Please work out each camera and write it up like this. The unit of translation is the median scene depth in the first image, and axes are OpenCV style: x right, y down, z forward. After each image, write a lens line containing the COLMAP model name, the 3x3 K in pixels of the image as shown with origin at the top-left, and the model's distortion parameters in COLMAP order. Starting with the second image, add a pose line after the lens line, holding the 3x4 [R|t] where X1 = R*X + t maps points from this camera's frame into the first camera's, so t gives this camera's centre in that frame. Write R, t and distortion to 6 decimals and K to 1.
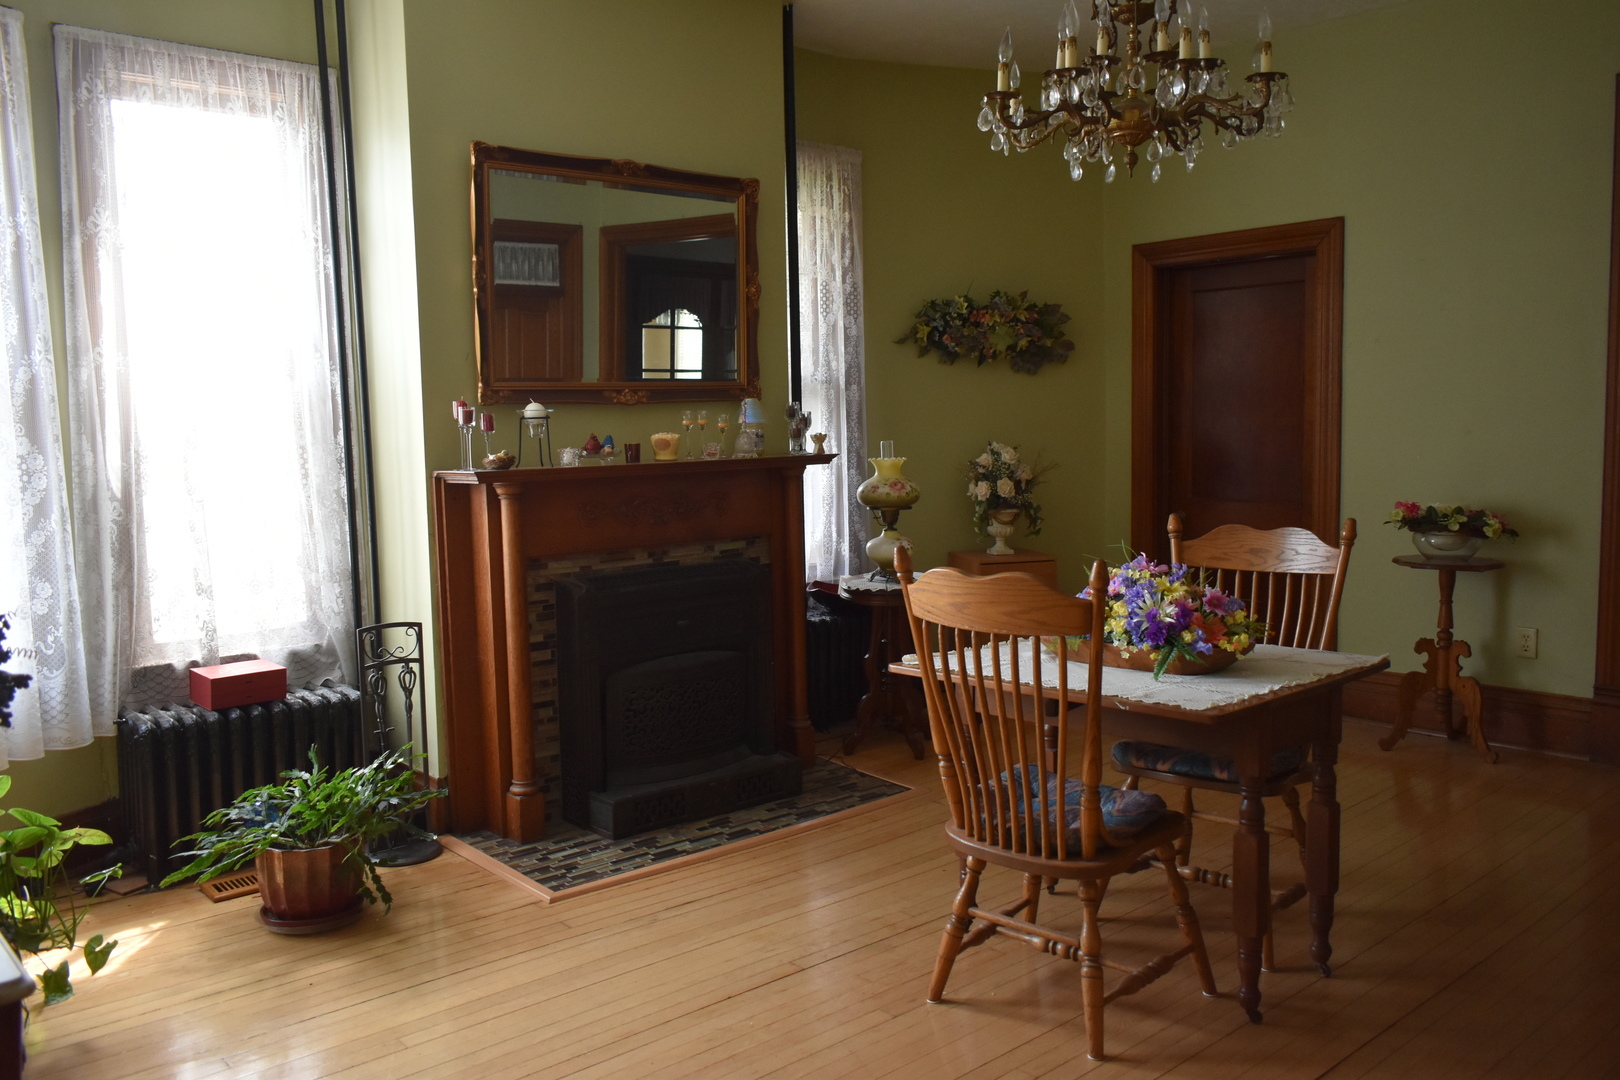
lens RADIAL K [[1292.6, 0, 809.9], [0, 1292.6, 538.4], [0, 0, 1]] dist [-0.007880, -0.006811]
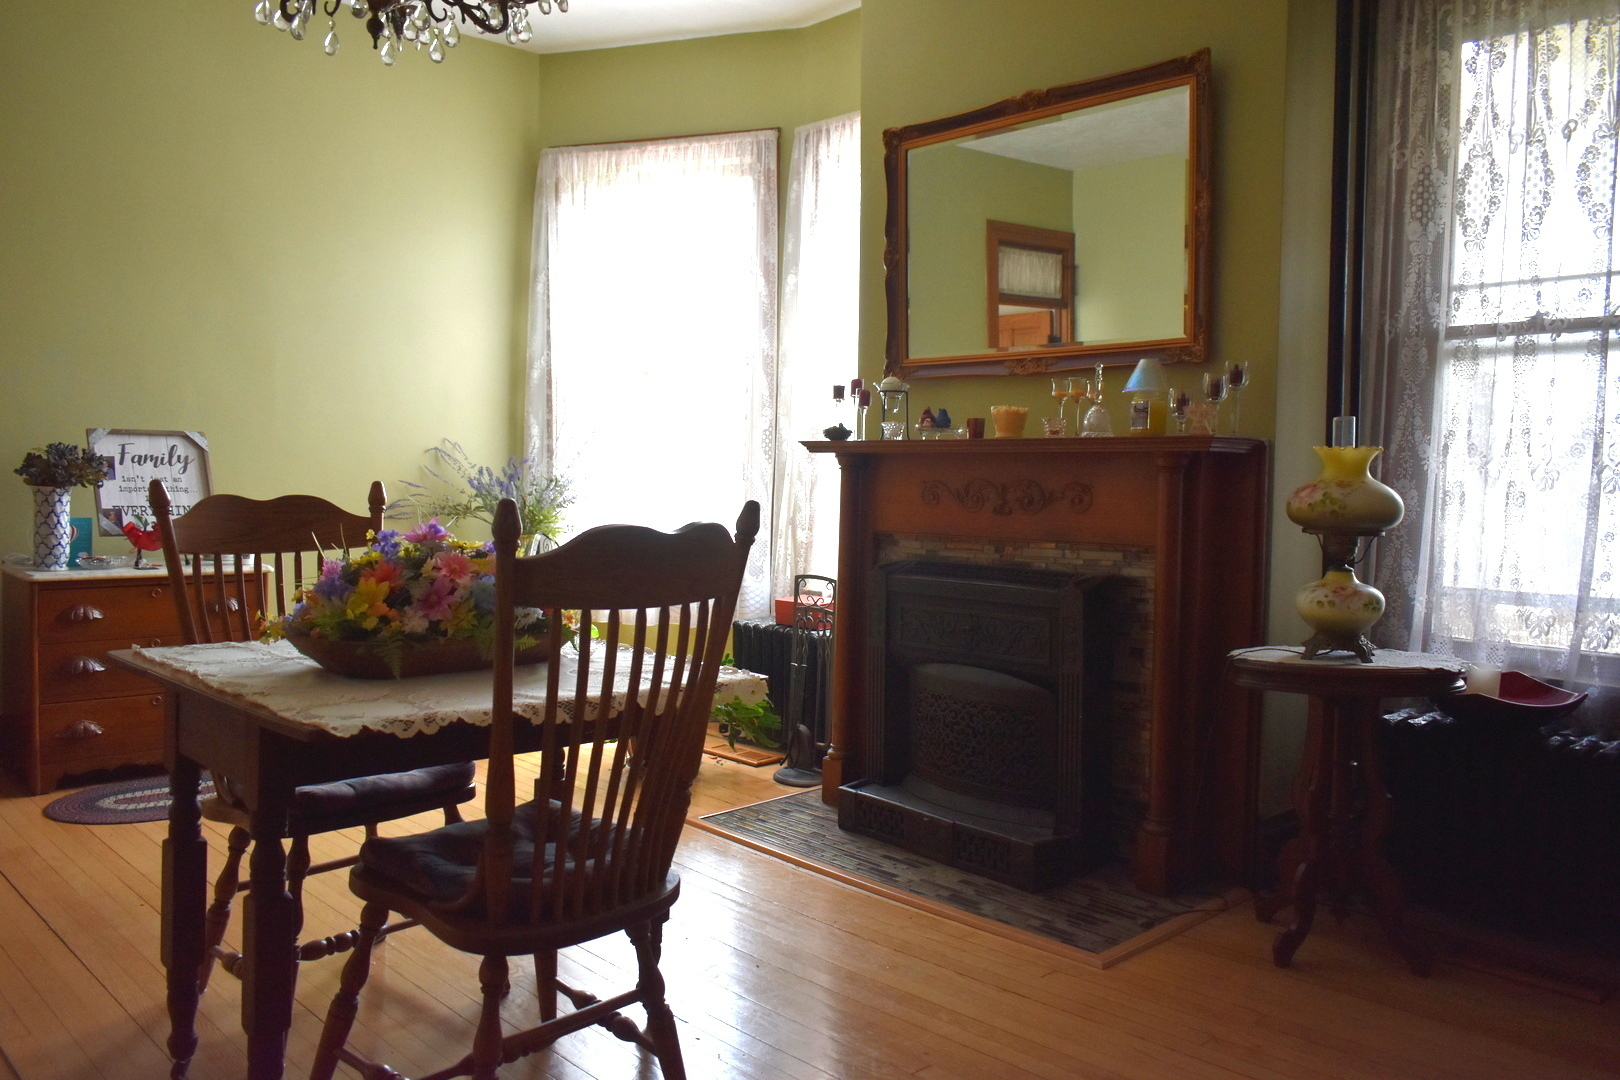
lens RADIAL K [[1292.6, 0, 809.8], [0, 1292.6, 533.5], [0, 0, 1]] dist [-0.007880, -0.006811]
pose [[0.024546, 0.061977, -0.997776, 0.725444], [-0.116331, 0.991473, 0.058723, -0.033215], [0.992907, 0.114631, 0.031547, 0.849792]]
